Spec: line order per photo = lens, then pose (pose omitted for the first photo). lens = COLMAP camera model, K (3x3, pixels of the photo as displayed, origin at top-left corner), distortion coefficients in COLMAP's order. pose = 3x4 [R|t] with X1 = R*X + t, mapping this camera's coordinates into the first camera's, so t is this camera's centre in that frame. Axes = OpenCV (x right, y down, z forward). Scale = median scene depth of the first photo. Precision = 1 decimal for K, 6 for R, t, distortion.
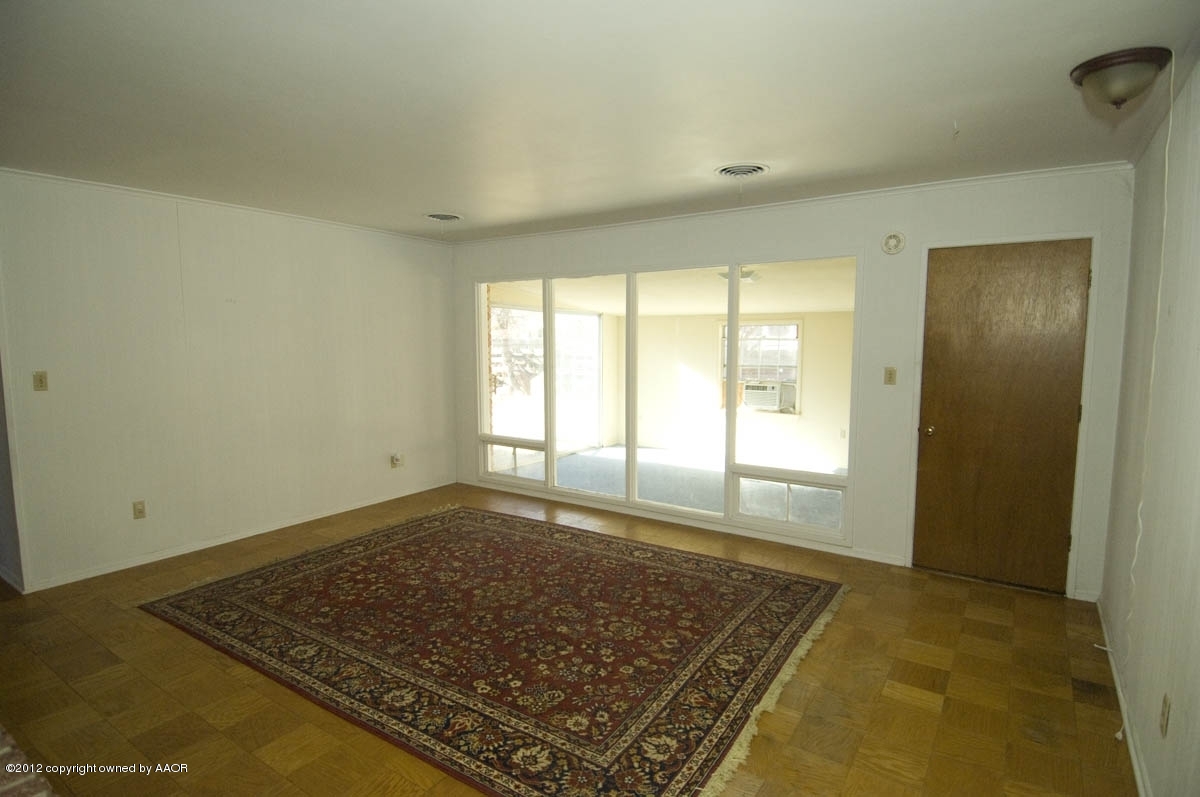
lens RADIAL K [[621.9, 0, 604.0], [0, 621.9, 402.7], [0, 0, 1]] dist [0.056862, -0.060586]
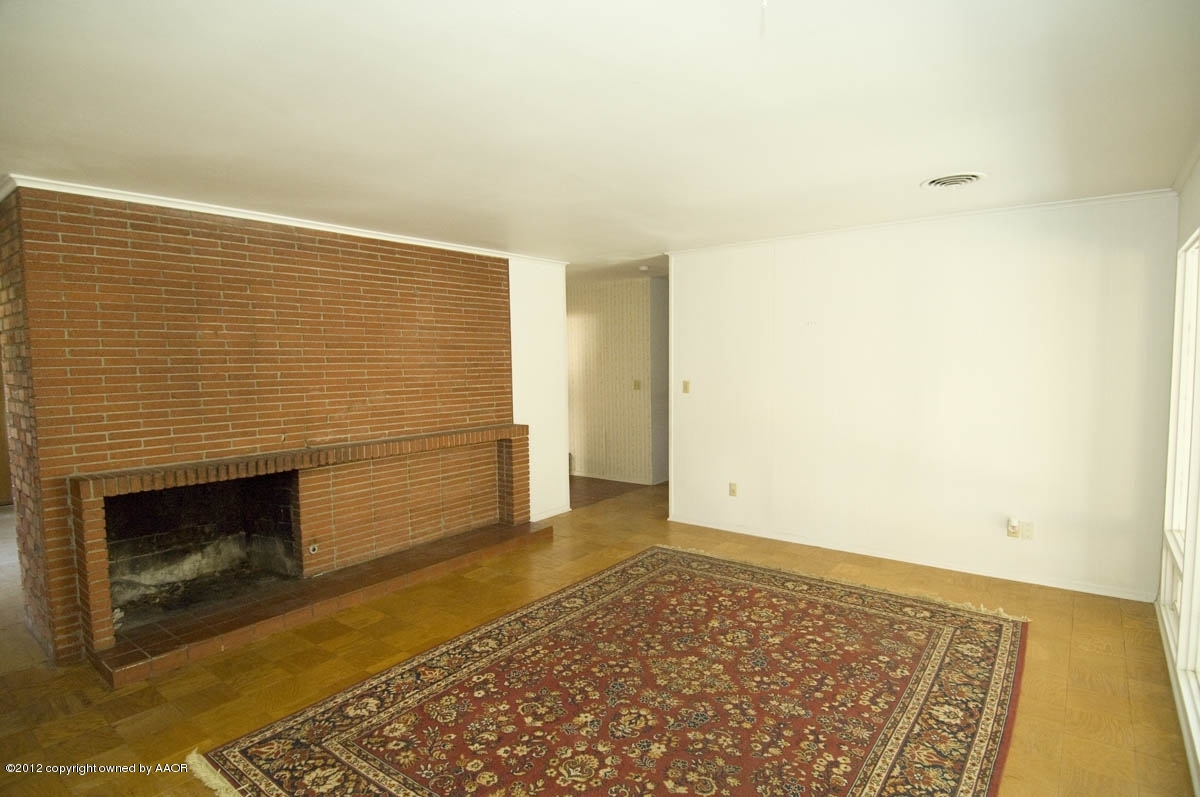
lens RADIAL K [[621.9, 0, 604.0], [0, 621.9, 402.7], [0, 0, 1]] dist [0.056862, -0.060586]
pose [[-0.073995, 0.072400, -0.994627, 0.629304], [-0.088947, 0.992907, 0.078892, -0.097878], [0.993284, 0.094307, -0.067031, 0.916329]]
